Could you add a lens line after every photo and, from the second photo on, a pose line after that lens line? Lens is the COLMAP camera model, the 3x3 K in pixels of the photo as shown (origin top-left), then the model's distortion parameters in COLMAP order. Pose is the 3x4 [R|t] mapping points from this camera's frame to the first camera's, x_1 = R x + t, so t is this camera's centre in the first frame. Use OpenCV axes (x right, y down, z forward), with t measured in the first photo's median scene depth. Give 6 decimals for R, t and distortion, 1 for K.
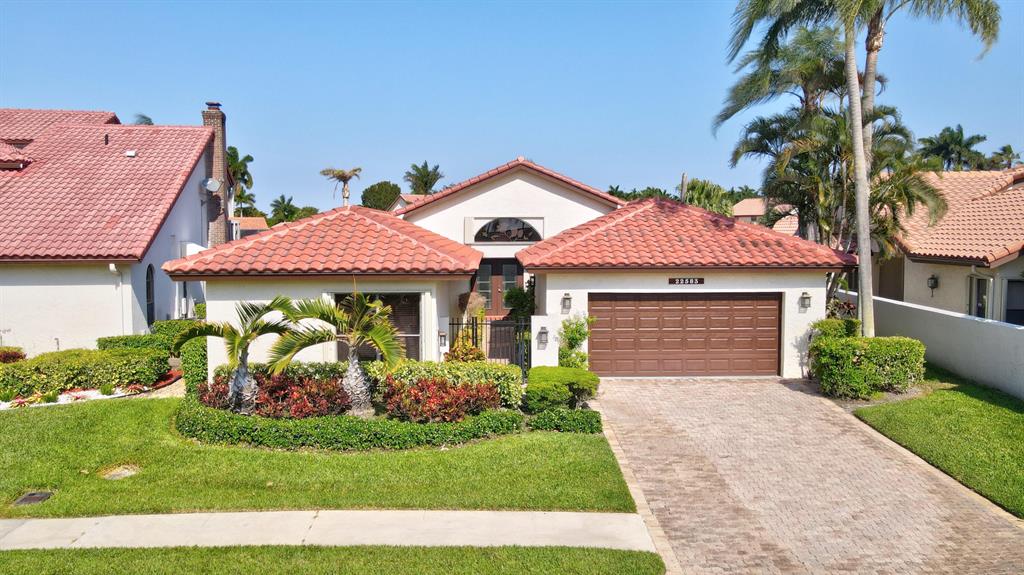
lens RADIAL K [[752.8, 0, 512.0], [0, 752.8, 287.5], [0, 0, 1]] dist [0.012158, 0.007184]
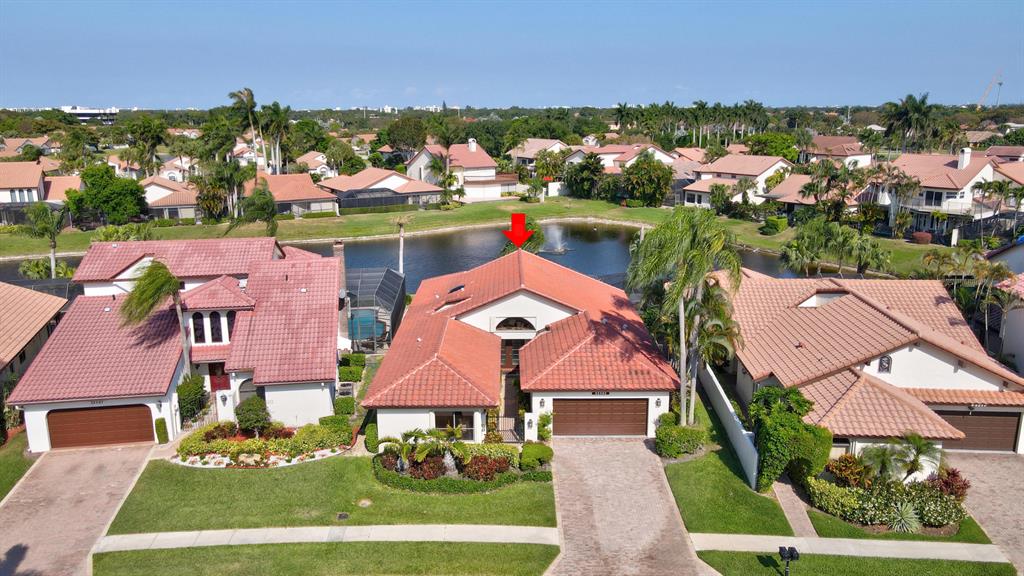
lens RADIAL K [[752.8, 0, 512.0], [0, 752.8, 288.0], [0, 0, 1]] dist [0.012158, 0.007184]
pose [[0.999828, 0.005785, -0.017648, 0.026391], [-0.002954, 0.987687, 0.156414, -0.674767], [0.018335, -0.156335, 0.987534, -1.089760]]
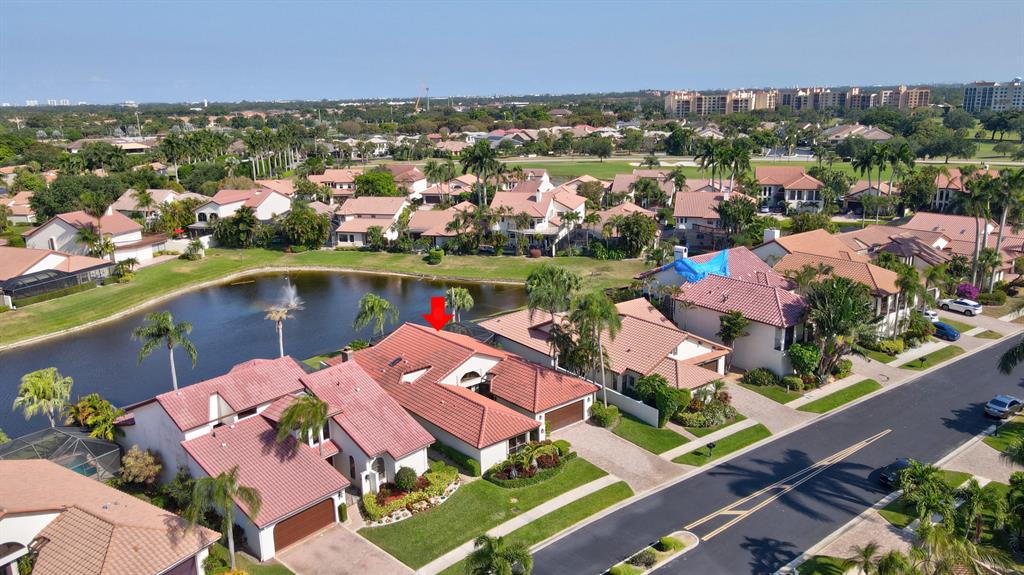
lens RADIAL K [[752.8, 0, 512.0], [0, 752.8, 287.5], [0, 0, 1]] dist [0.012158, 0.007184]
pose [[0.779570, -0.164463, 0.604337, -2.240361], [0.061836, 0.980404, 0.187039, -1.354745], [-0.623256, -0.108440, 0.774463, -1.712191]]
